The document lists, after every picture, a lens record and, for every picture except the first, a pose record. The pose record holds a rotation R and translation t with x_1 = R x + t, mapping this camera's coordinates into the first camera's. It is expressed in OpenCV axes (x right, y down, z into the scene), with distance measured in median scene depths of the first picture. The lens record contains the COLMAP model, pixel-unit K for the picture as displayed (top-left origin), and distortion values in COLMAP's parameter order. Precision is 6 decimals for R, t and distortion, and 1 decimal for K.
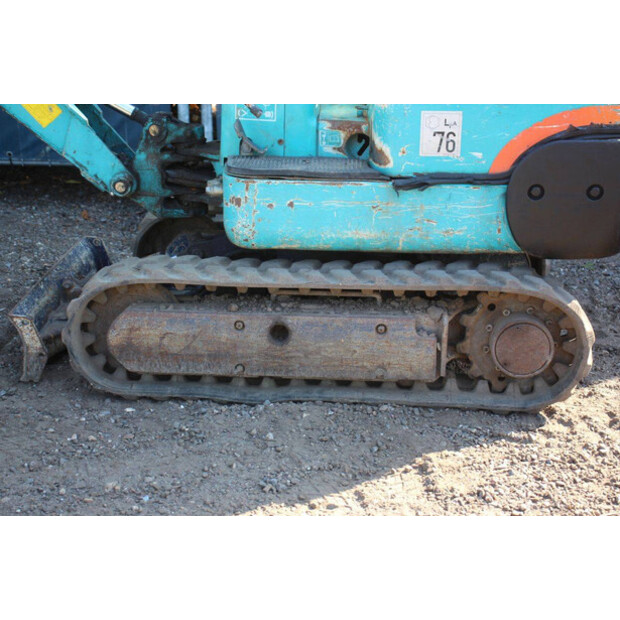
lens RADIAL K [[1141.6, 0, 310.0], [0, 1141.6, 310.0], [0, 0, 1]] dist [0.249239, 0.018625]
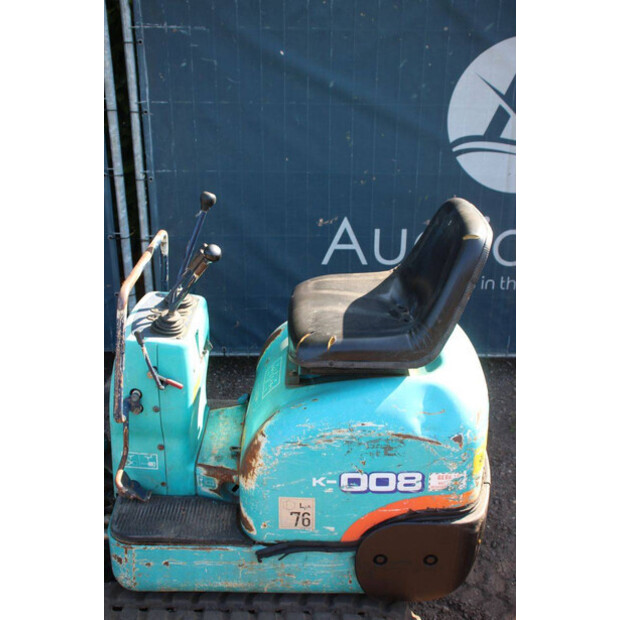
lens RADIAL K [[683.6, 0, 310.0], [0, 683.6, 310.0], [0, 0, 1]] dist [-0.024596, 0.036383]
pose [[0.998881, -0.010187, 0.046174, 0.094200], [0.006352, 0.996574, 0.082456, -0.389034], [-0.046856, -0.082070, 0.995524, 0.345385]]
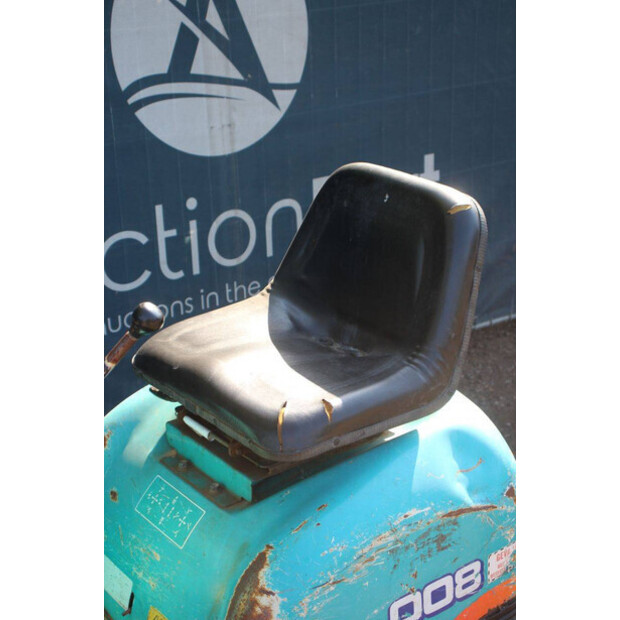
lens RADIAL K [[1141.6, 0, 310.0], [0, 1141.6, 310.0], [0, 0, 1]] dist [0.249239, 0.018625]
pose [[0.762747, -0.234991, 0.602491, -0.250674], [0.216251, 0.970694, 0.104830, -0.436285], [-0.609469, 0.050330, 0.791211, 0.436147]]
